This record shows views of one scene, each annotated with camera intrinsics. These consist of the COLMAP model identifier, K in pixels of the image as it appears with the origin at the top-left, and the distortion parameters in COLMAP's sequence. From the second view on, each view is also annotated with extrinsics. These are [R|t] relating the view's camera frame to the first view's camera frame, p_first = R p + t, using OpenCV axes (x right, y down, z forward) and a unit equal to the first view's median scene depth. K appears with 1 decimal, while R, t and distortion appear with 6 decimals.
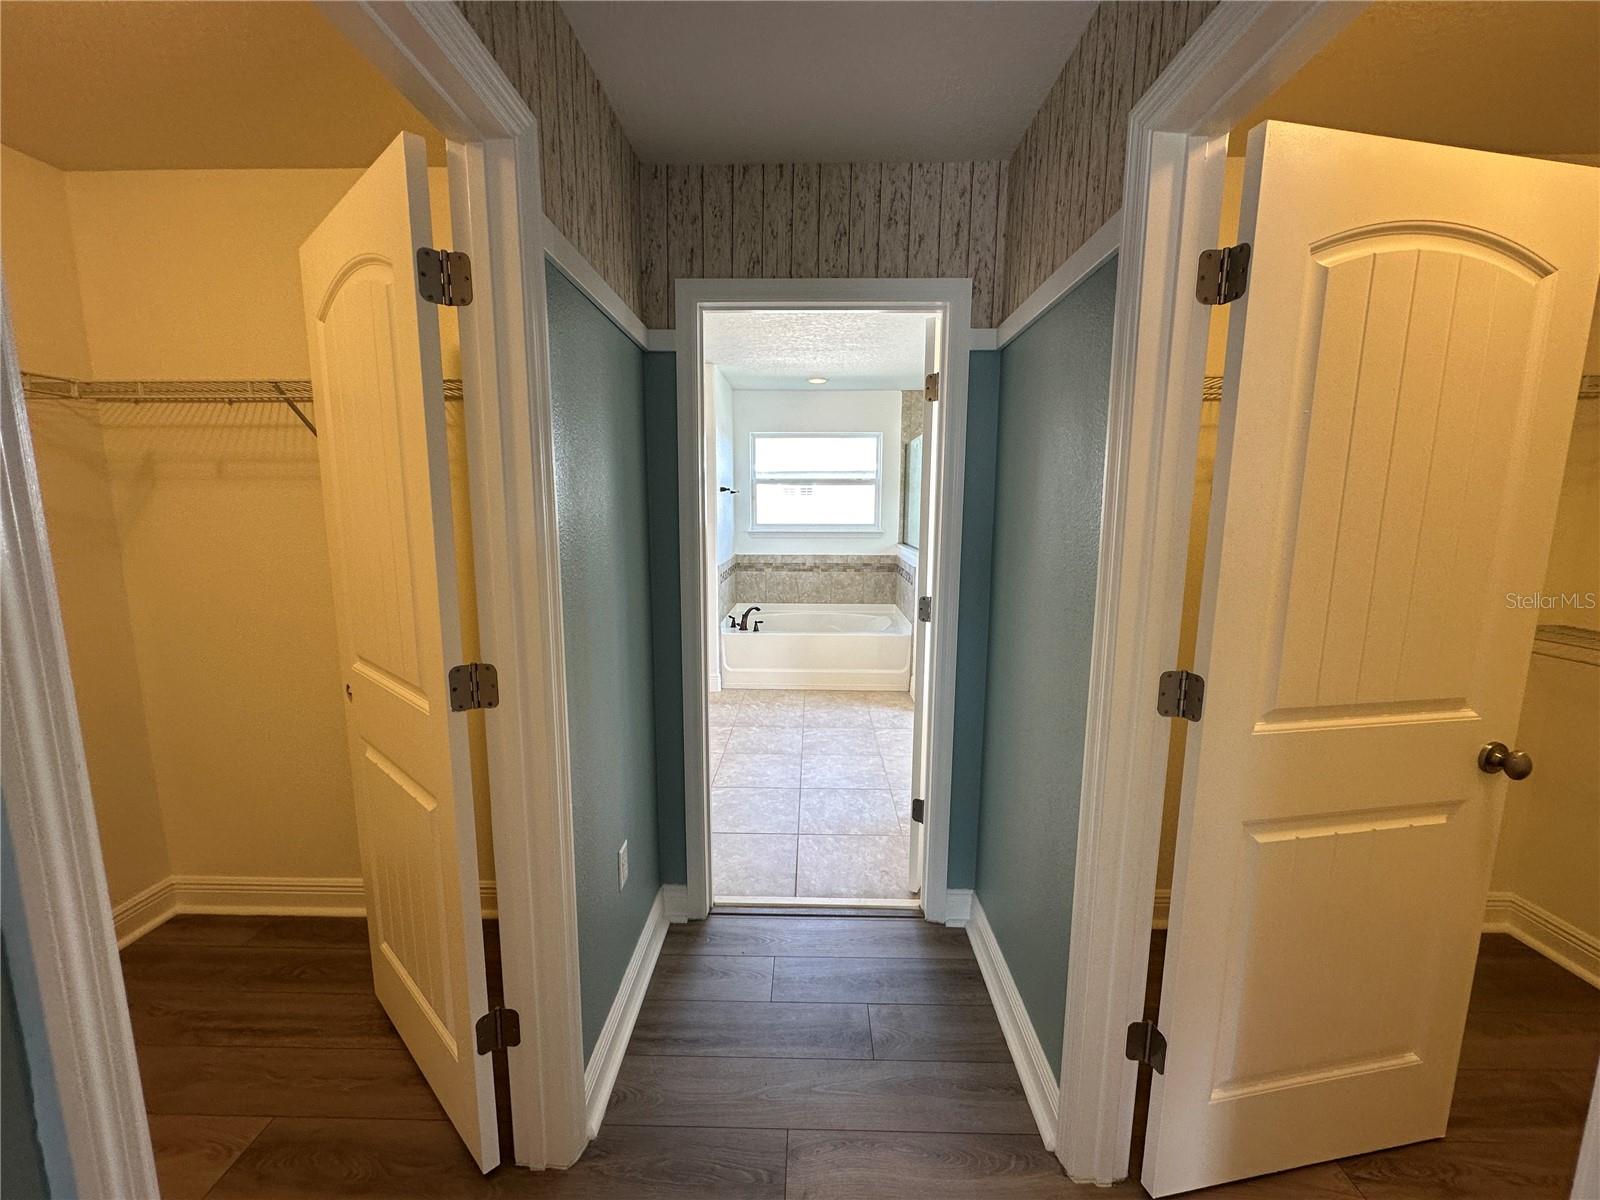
lens RADIAL K [[638.7, 0, 796.9], [0, 638.7, 604.0], [0, 0, 1]] dist [-0.002846, 0.000139]
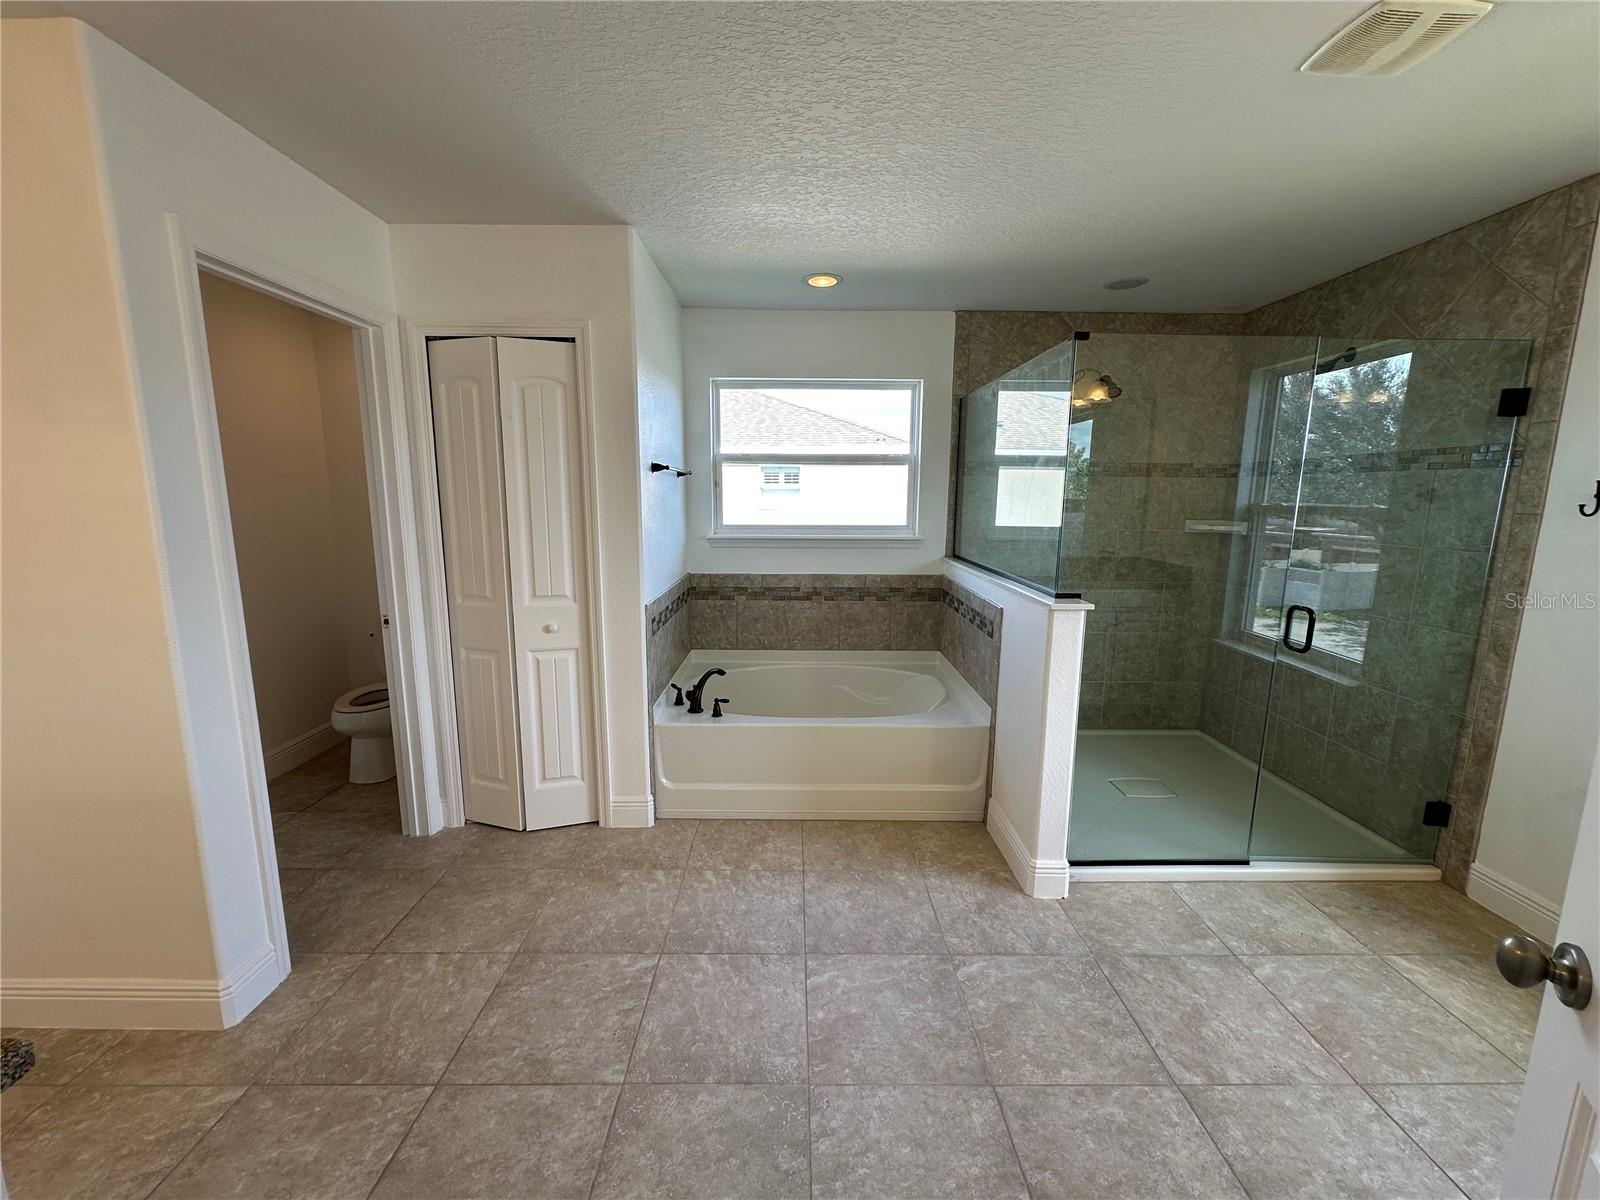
lens RADIAL K [[638.7, 0, 798.8], [0, 638.7, 597.5], [0, 0, 1]] dist [-0.002846, 0.000139]
pose [[0.999498, -0.001594, 0.031637, -0.007671], [0.001416, 0.999983, 0.005659, -0.061279], [-0.031645, -0.005612, 0.999483, 0.389136]]
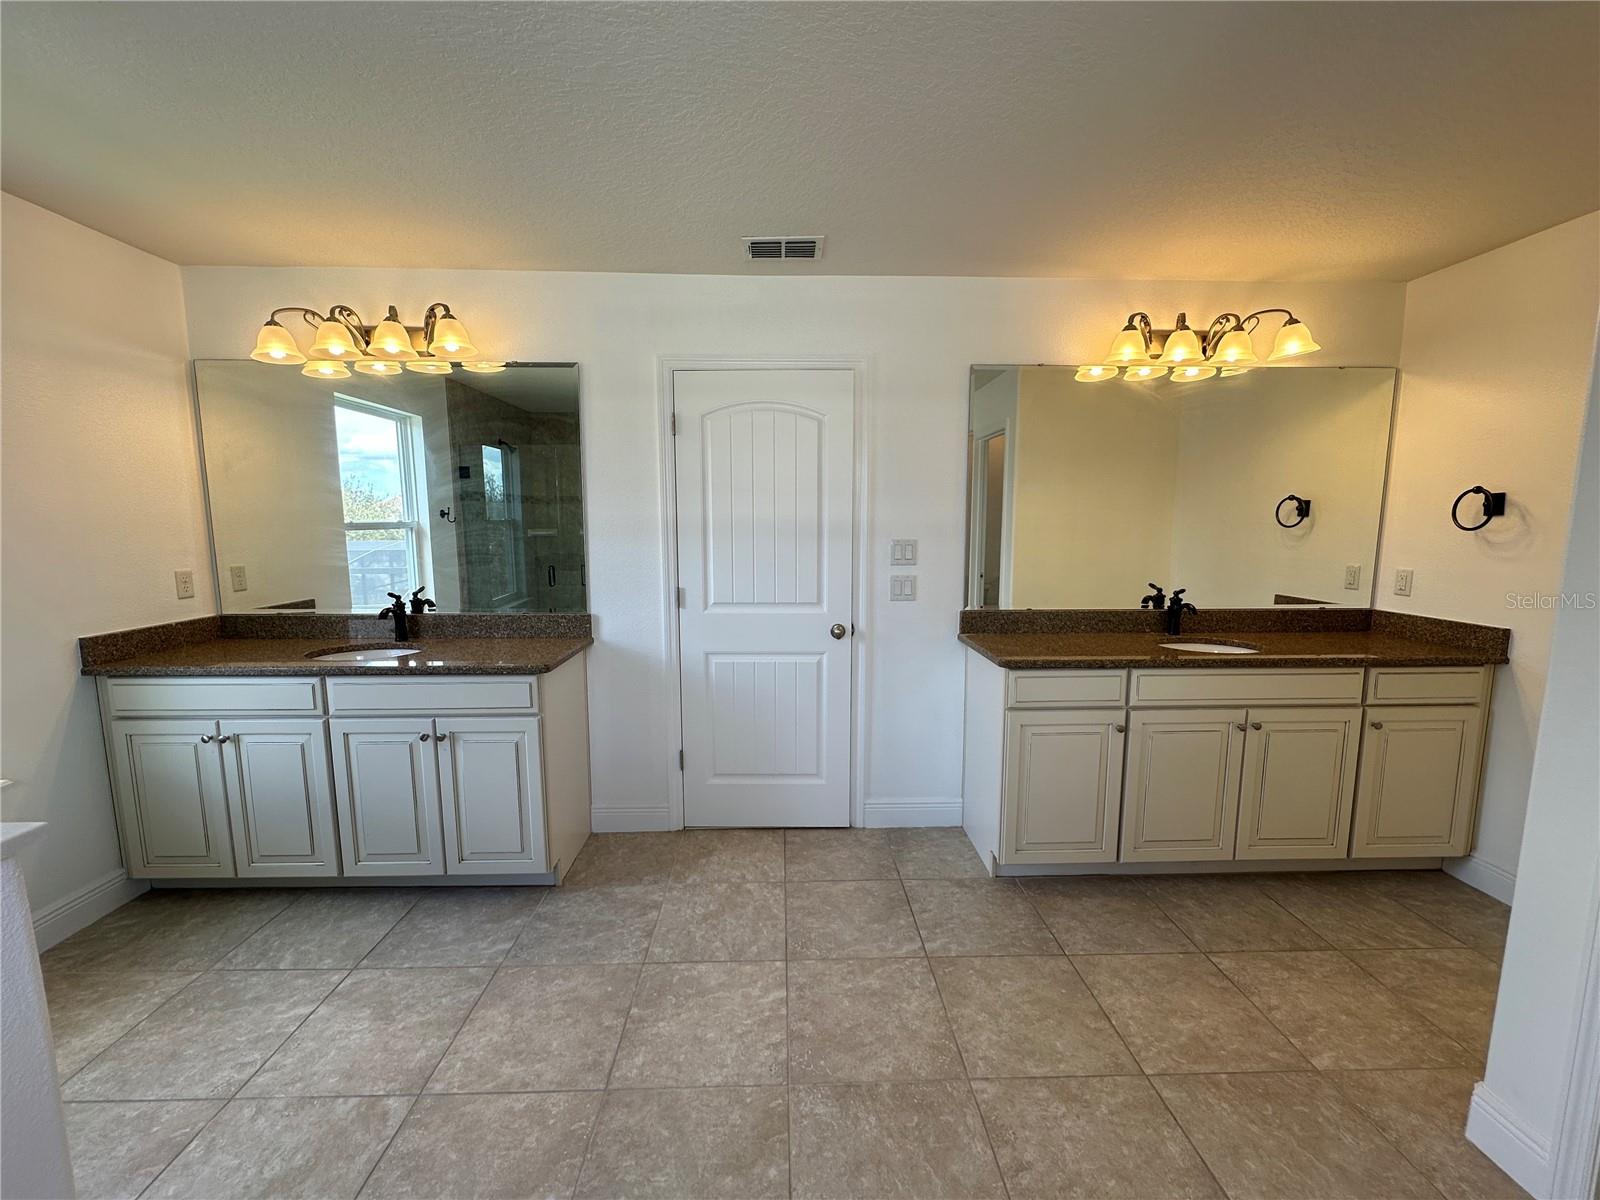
lens RADIAL K [[638.7, 0, 799.6], [0, 638.7, 601.4], [0, 0, 1]] dist [-0.002846, 0.000139]
pose [[-0.998402, 0.005243, -0.056266, 0.015479], [-0.010231, 0.962459, 0.271235, -0.132636], [0.055576, 0.271377, -0.960867, 0.892165]]
